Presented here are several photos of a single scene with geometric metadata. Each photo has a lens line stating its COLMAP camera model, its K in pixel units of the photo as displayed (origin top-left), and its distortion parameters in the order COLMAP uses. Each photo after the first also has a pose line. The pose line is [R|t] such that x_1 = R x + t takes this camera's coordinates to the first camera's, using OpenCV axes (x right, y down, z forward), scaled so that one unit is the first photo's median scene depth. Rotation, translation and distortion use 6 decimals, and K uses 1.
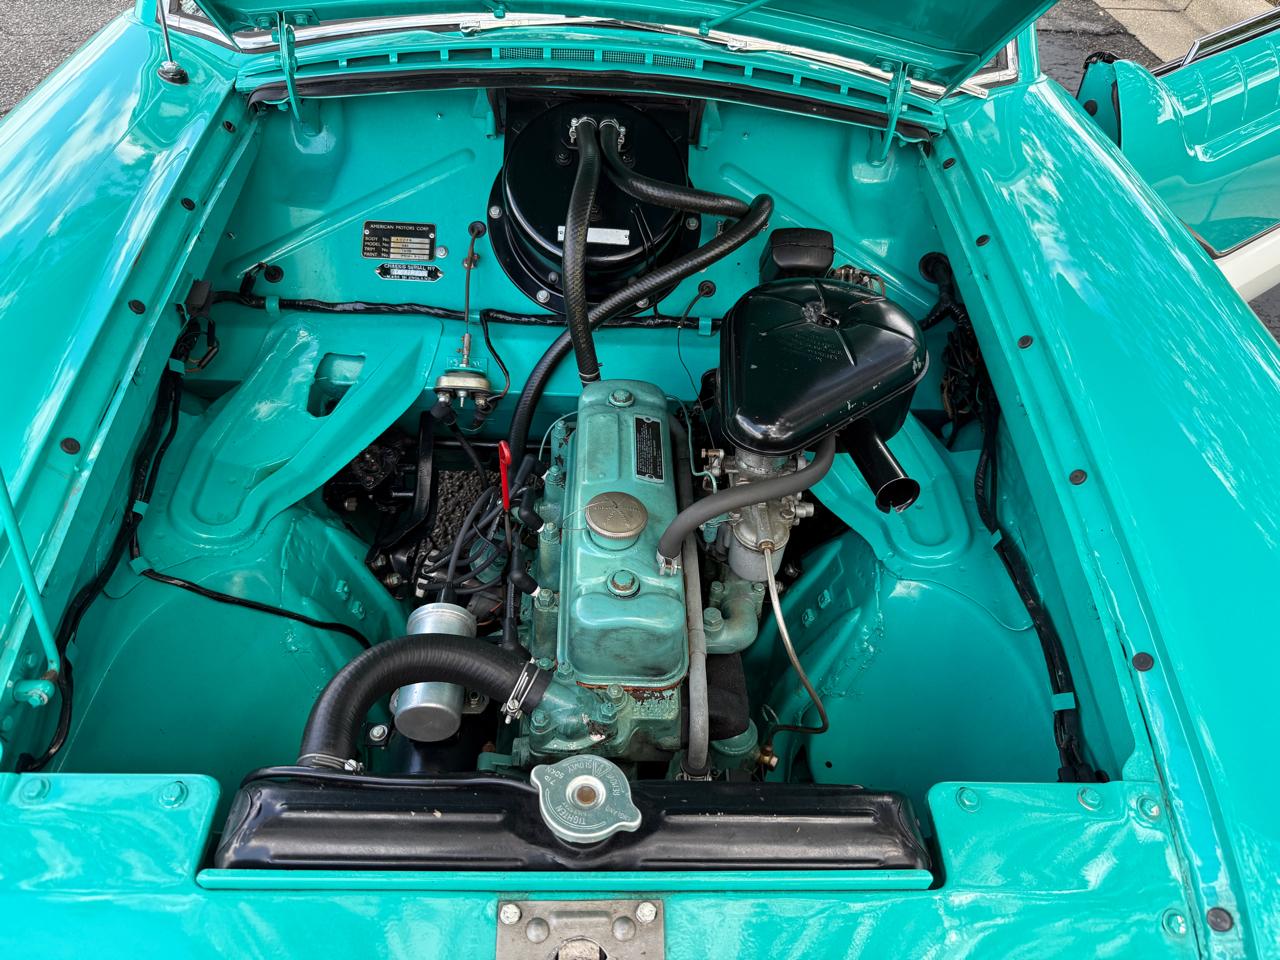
lens RADIAL K [[923.5, 0, 644.9], [0, 923.5, 479.7], [0, 0, 1]] dist [0.041729, -0.076848]
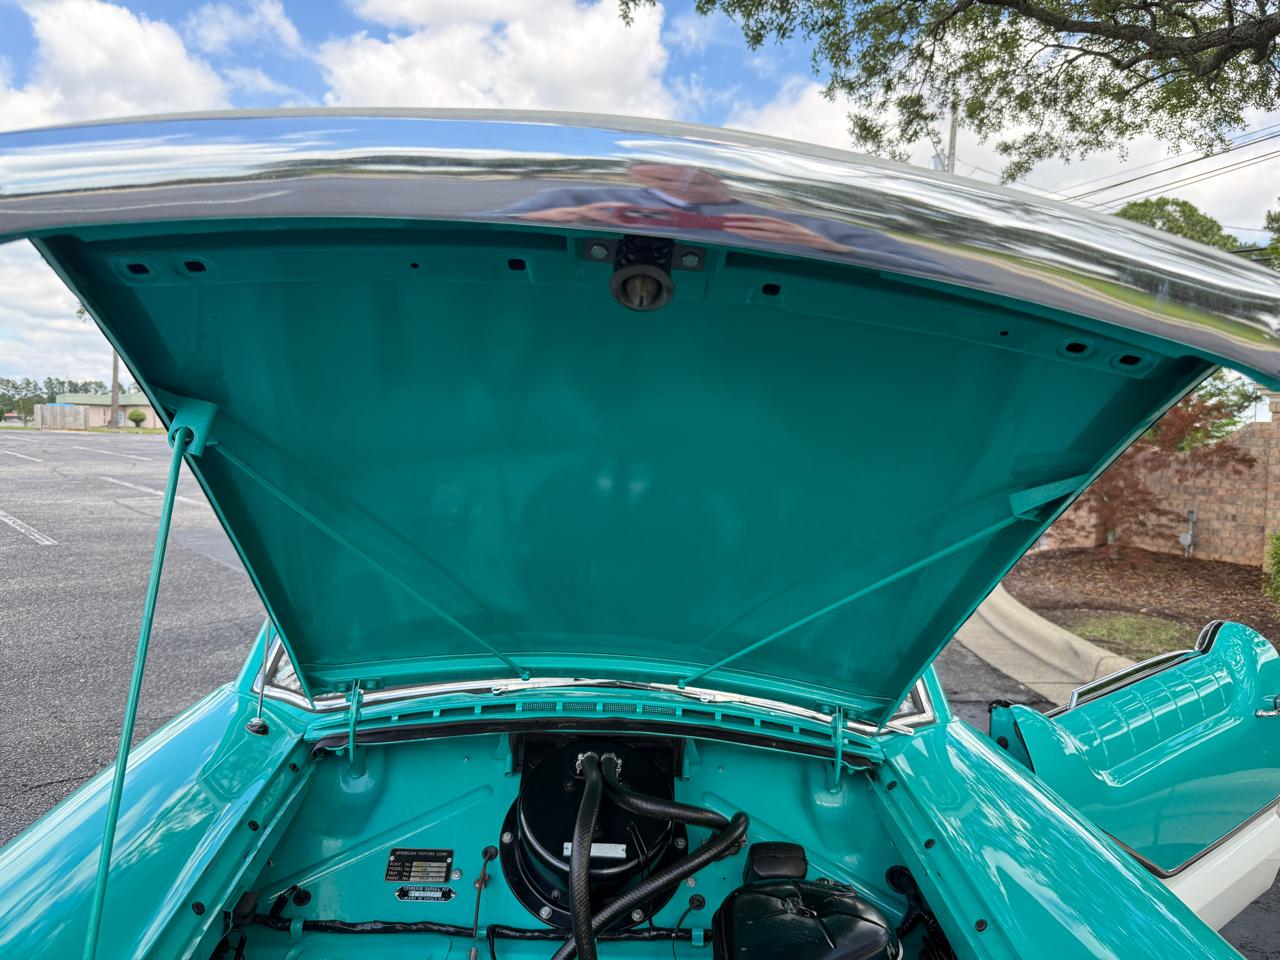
lens RADIAL K [[928.7, 0, 646.1], [0, 928.7, 478.0], [0, 0, 1]] dist [-0.012546, 0.000642]
pose [[0.999523, -0.015033, 0.026981, -0.015095], [0.028963, 0.759669, -0.649665, 0.124716], [-0.010730, 0.650136, 0.759742, -0.161057]]
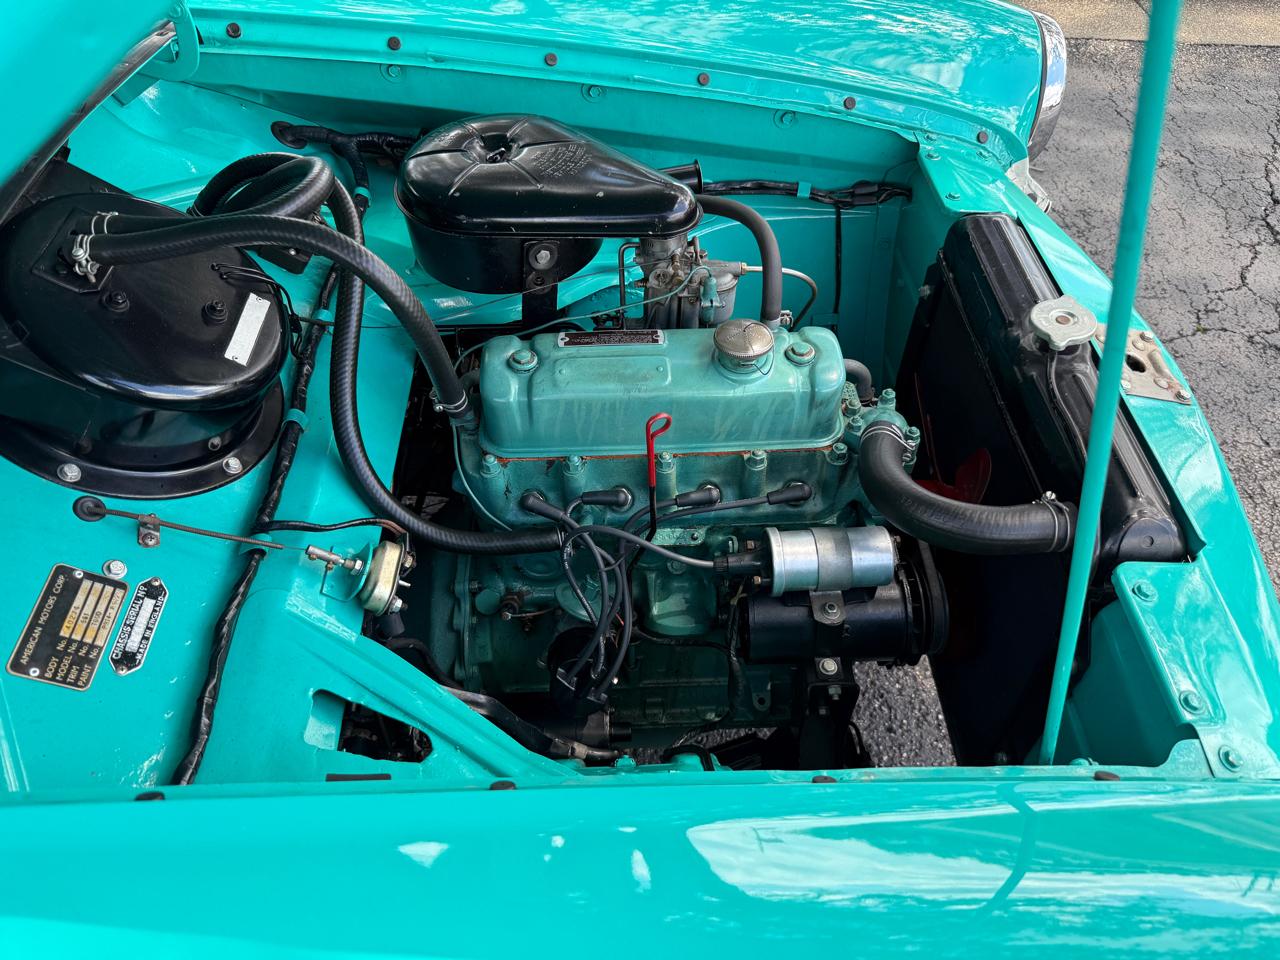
lens RADIAL K [[923.5, 0, 644.9], [0, 923.5, 479.7], [0, 0, 1]] dist [0.041729, -0.076848]
pose [[-0.023323, -0.786666, 0.616938, -0.563551], [0.665627, 0.448218, 0.596692, -0.410761], [-0.745920, 0.424567, 0.513172, 0.426221]]
